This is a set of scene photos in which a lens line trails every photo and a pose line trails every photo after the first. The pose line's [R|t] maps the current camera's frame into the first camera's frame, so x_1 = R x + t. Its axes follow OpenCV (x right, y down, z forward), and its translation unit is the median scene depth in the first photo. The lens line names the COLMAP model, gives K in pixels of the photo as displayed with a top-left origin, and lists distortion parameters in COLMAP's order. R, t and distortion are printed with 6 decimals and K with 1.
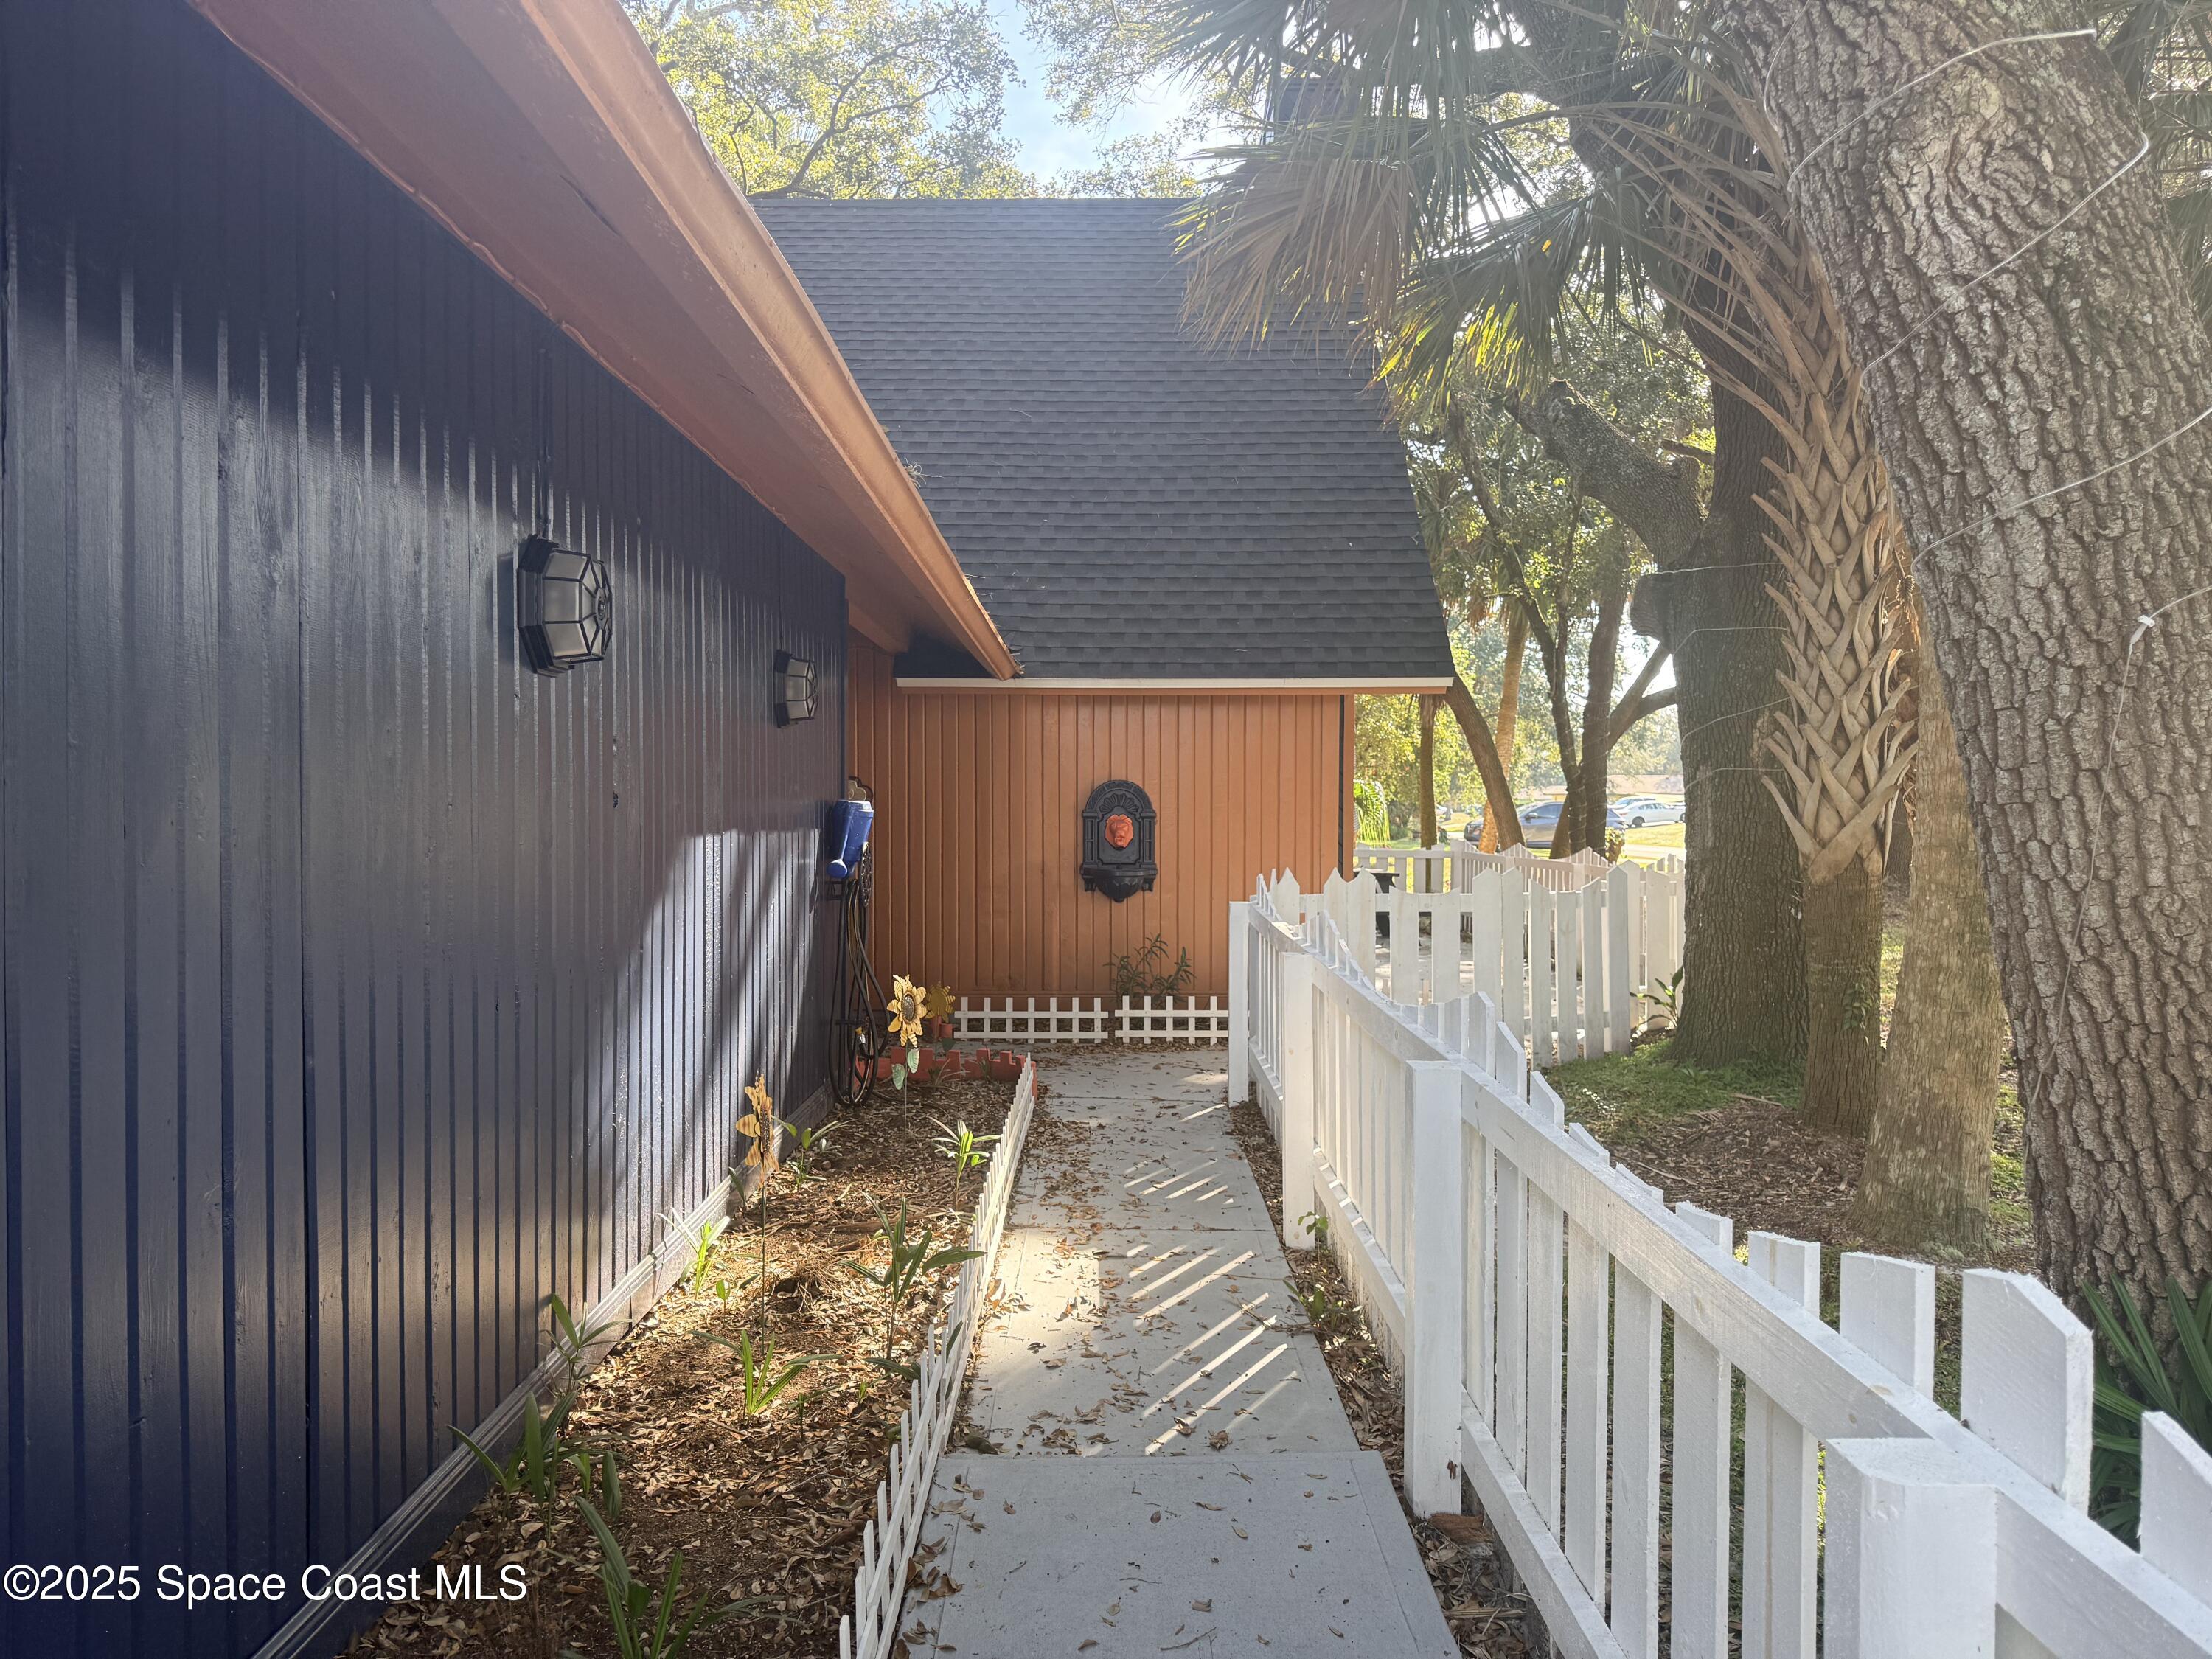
lens RADIAL K [[1561.6, 0, 1107.7], [0, 1561.6, 836.7], [0, 0, 1]] dist [0.013878, -0.010203]
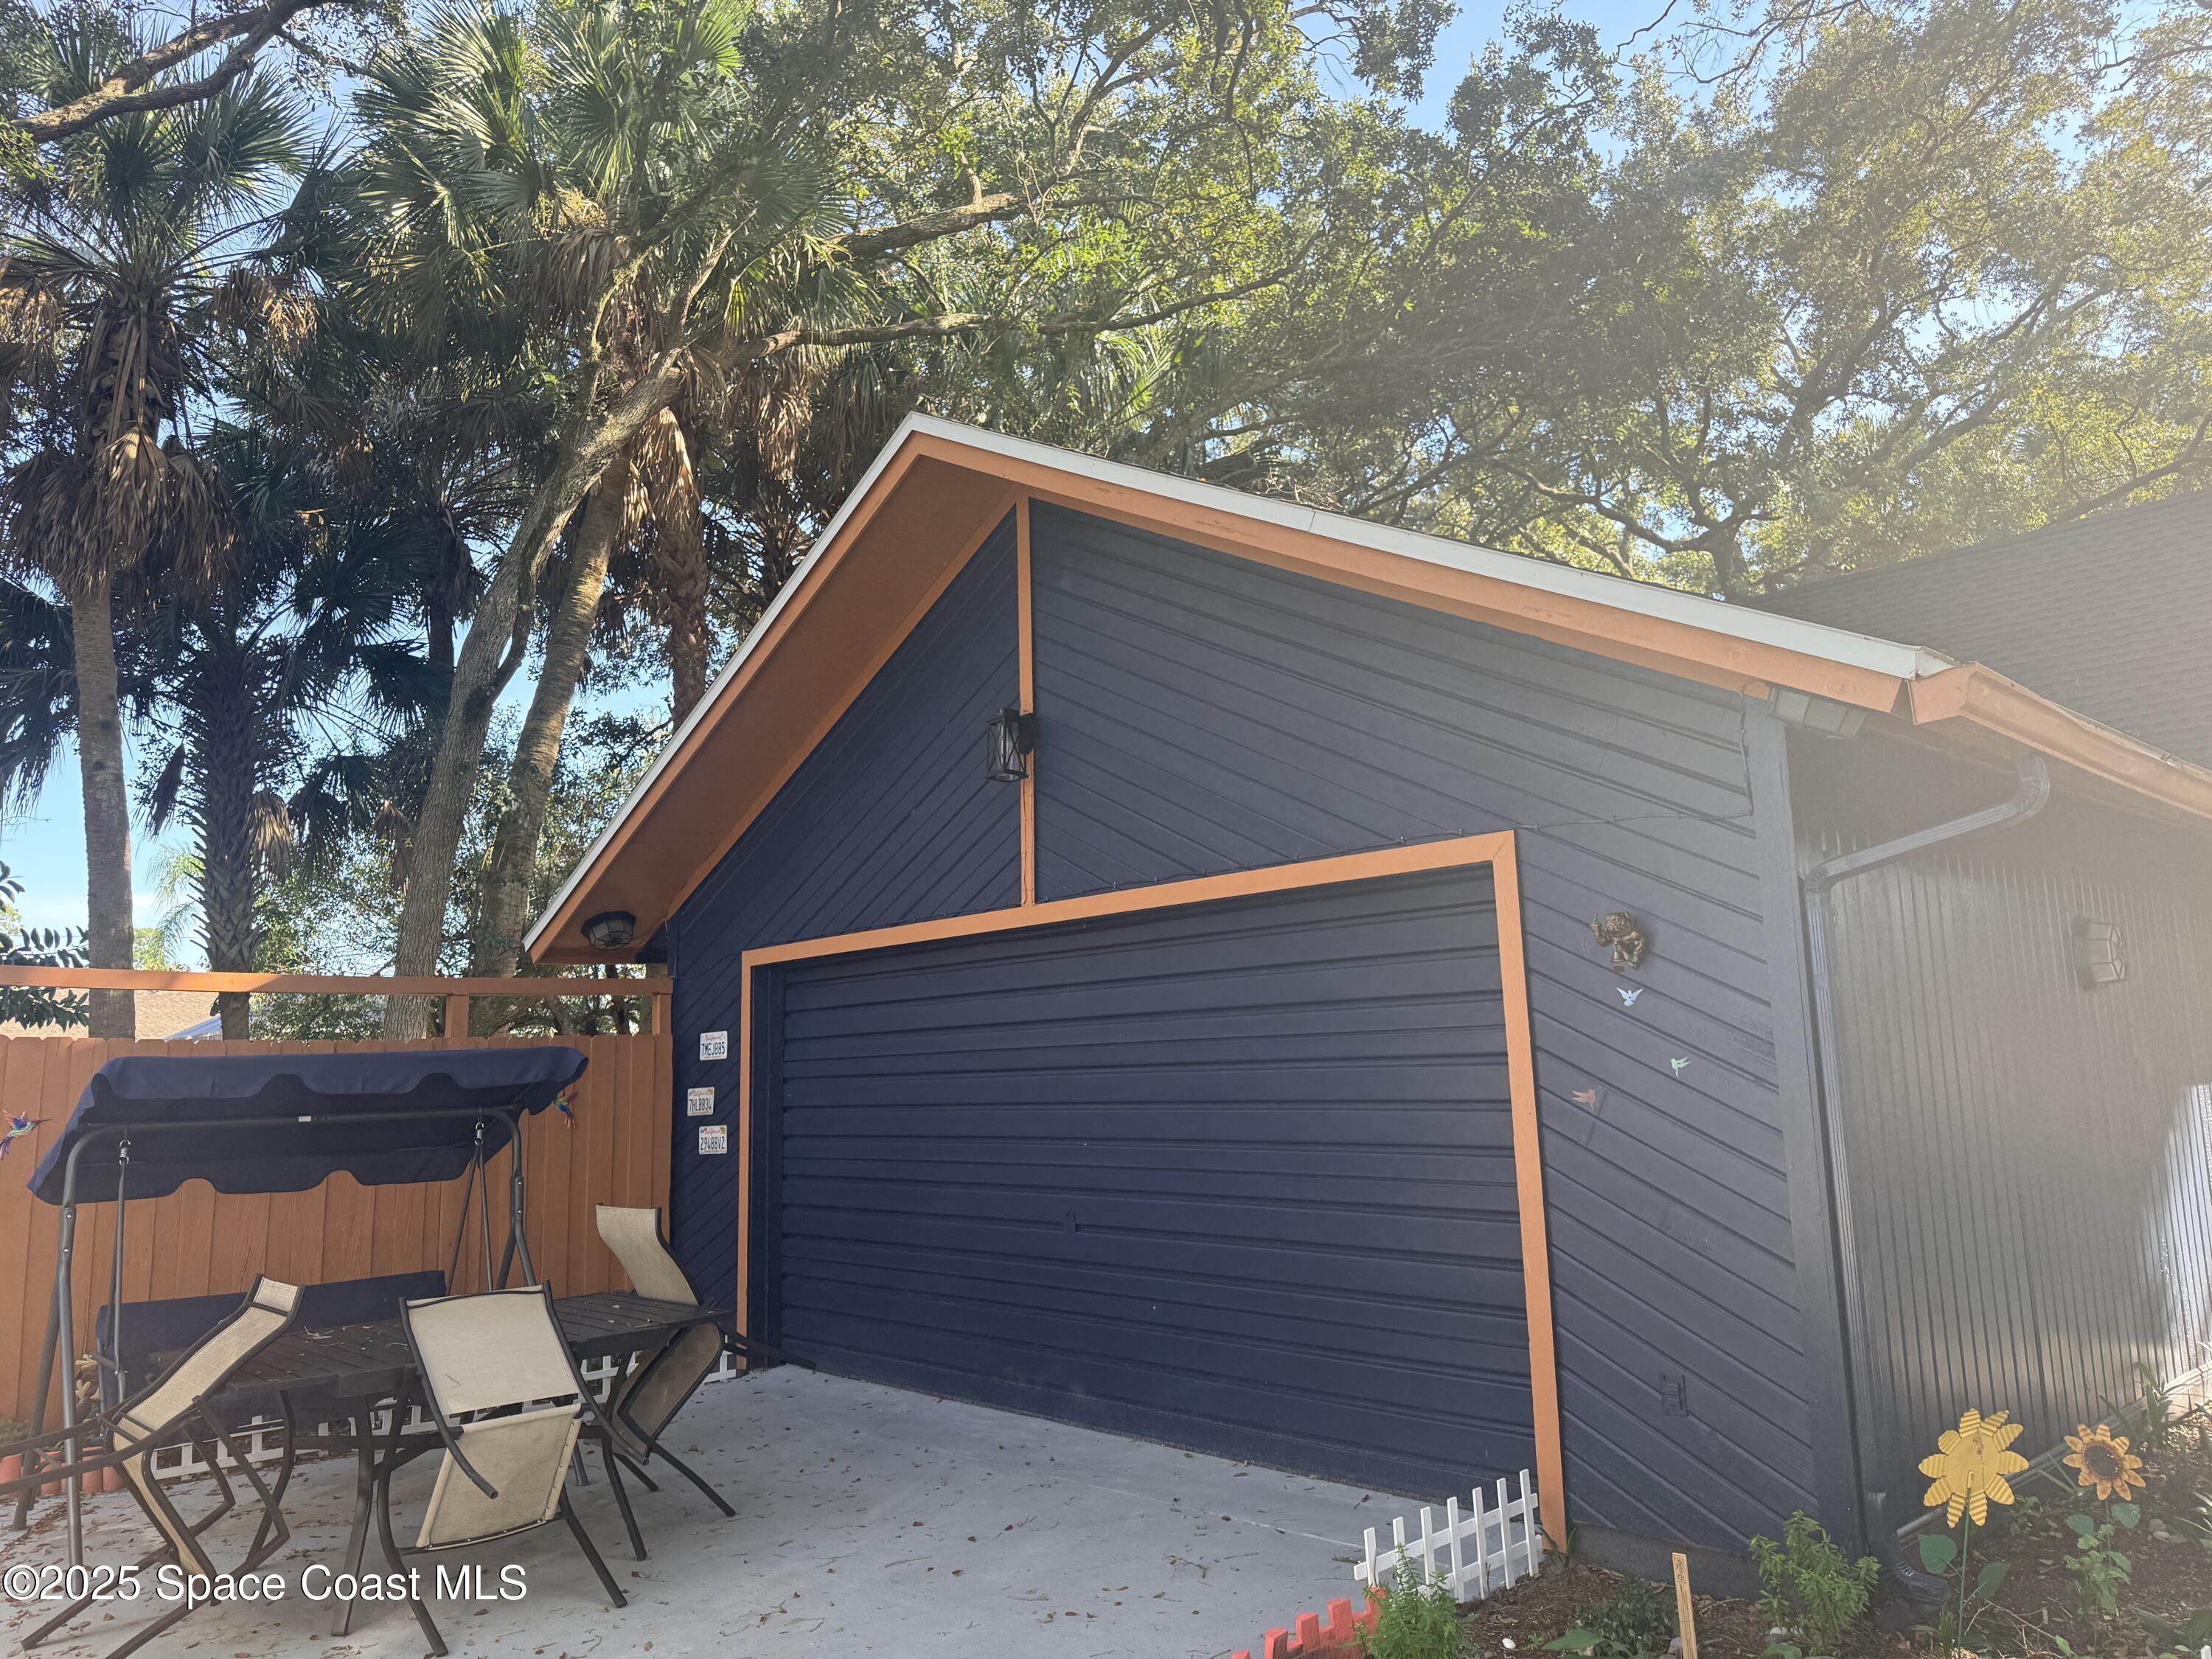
lens RADIAL K [[1561.6, 0, 1107.7], [0, 1561.6, 836.7], [0, 0, 1]] dist [0.013878, -0.010203]
pose [[0.674438, -0.130515, -0.726705, 0.198736], [0.010205, 0.985806, -0.167578, 0.007299], [0.738261, 0.105605, 0.666197, -1.012010]]
